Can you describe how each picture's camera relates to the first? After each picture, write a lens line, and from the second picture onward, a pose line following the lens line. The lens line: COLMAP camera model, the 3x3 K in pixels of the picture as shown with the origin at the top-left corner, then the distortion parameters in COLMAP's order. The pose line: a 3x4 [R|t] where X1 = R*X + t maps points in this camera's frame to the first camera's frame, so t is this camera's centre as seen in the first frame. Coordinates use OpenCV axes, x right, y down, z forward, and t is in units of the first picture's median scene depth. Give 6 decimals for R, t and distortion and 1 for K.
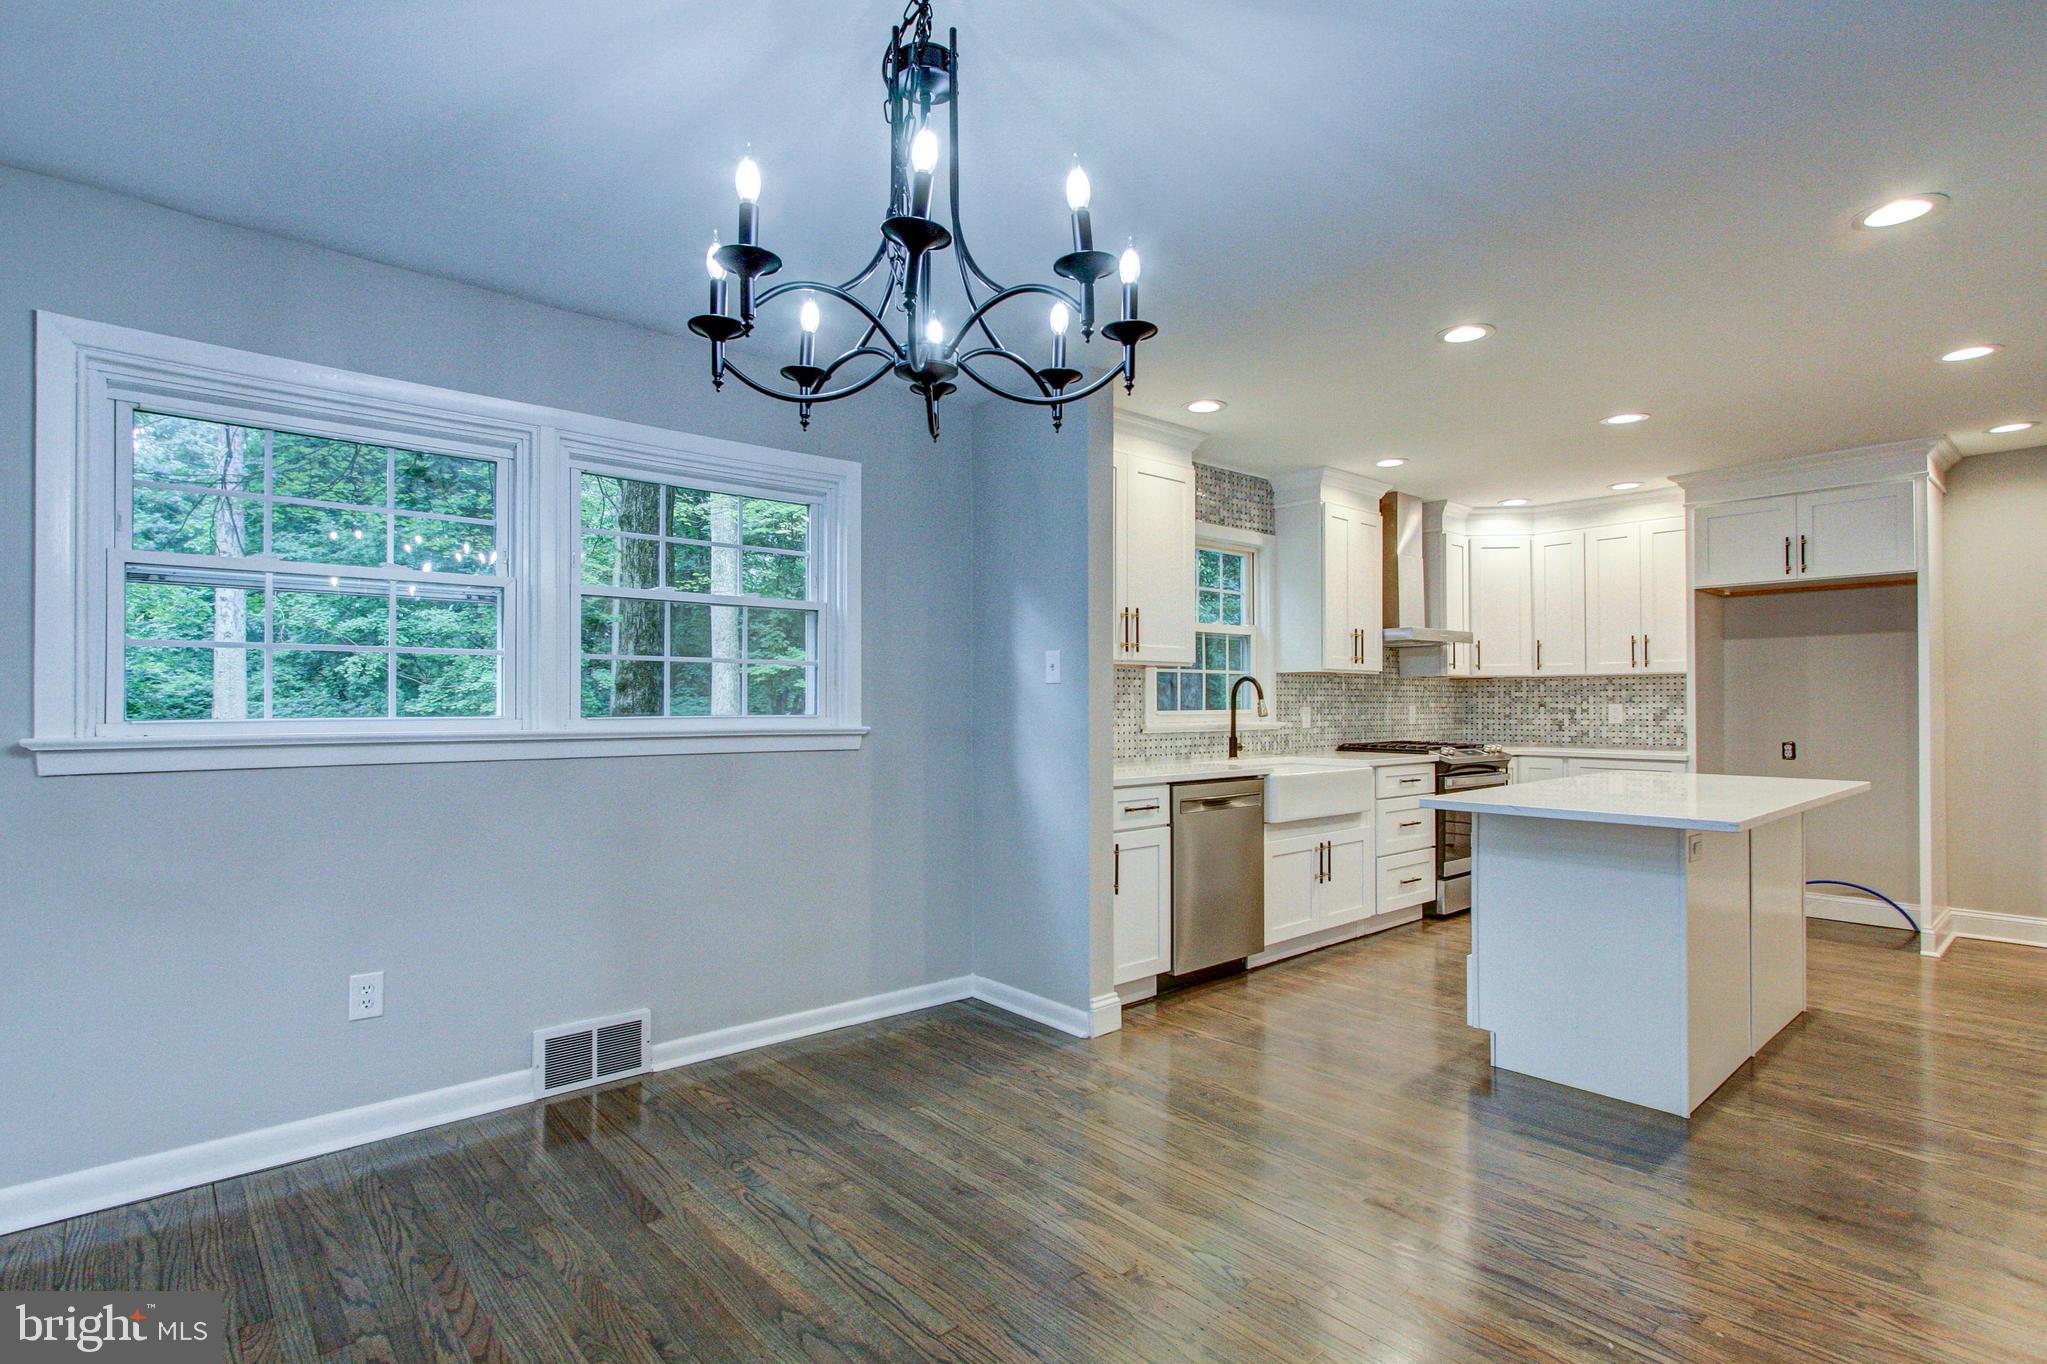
lens RADIAL K [[993.7, 0, 1033.3], [0, 993.7, 695.4], [0, 0, 1]] dist [-0.000203, 0.000105]
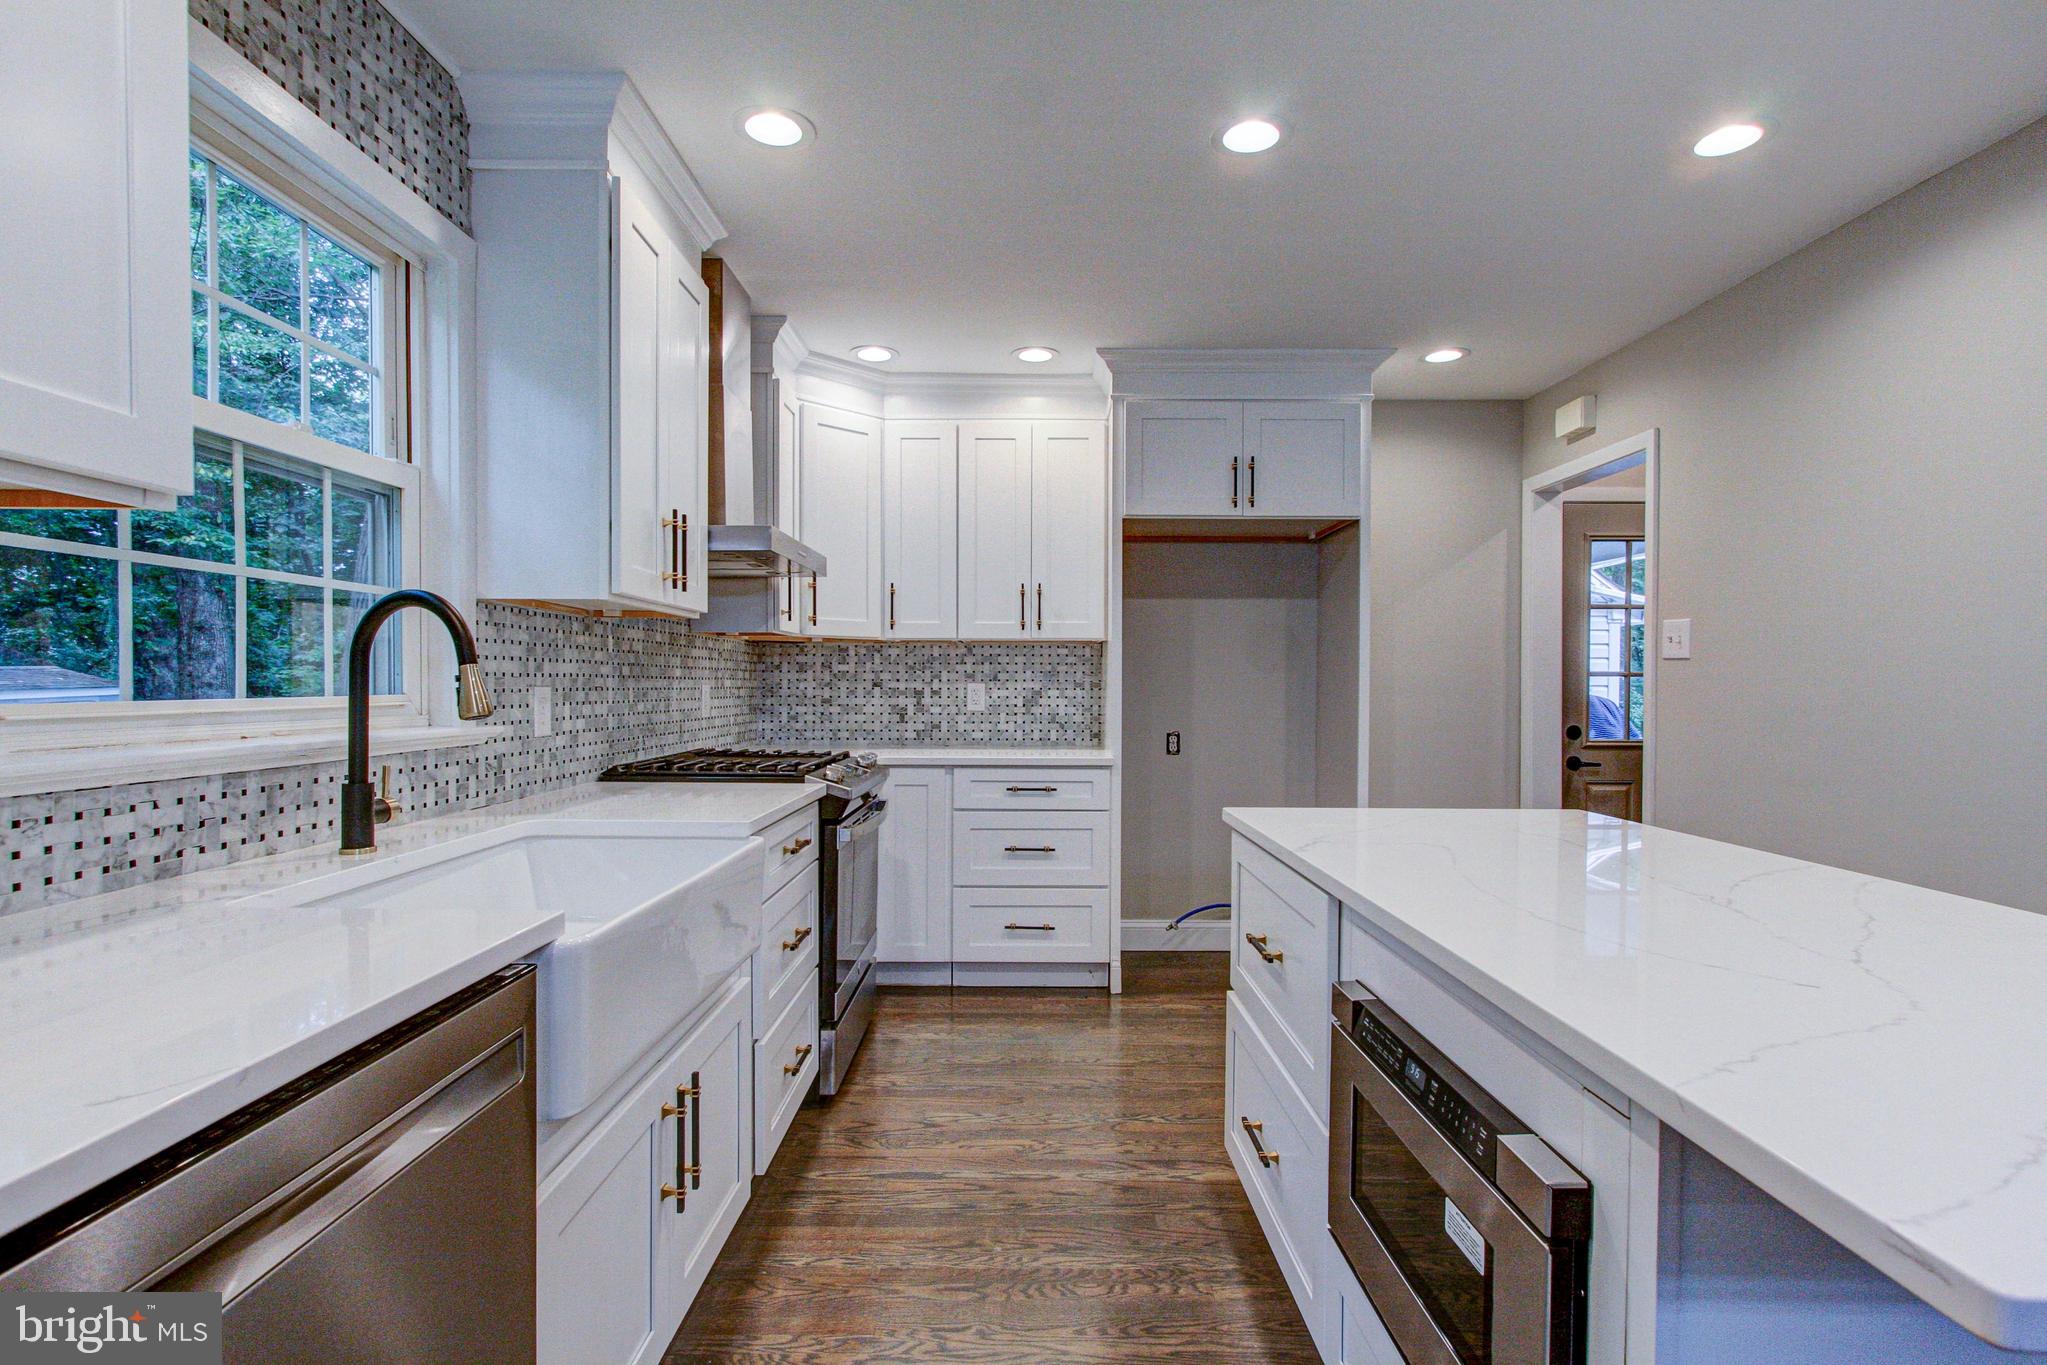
lens RADIAL K [[991.8, 0, 1022.5], [0, 991.8, 695.7], [0, 0, 1]] dist [0.001010, 0.000718]
pose [[0.667349, -0.005204, 0.744727, 0.092398], [-0.010990, 0.999798, 0.016834, 0.005805], [-0.744664, -0.019419, 0.667157, 0.543316]]
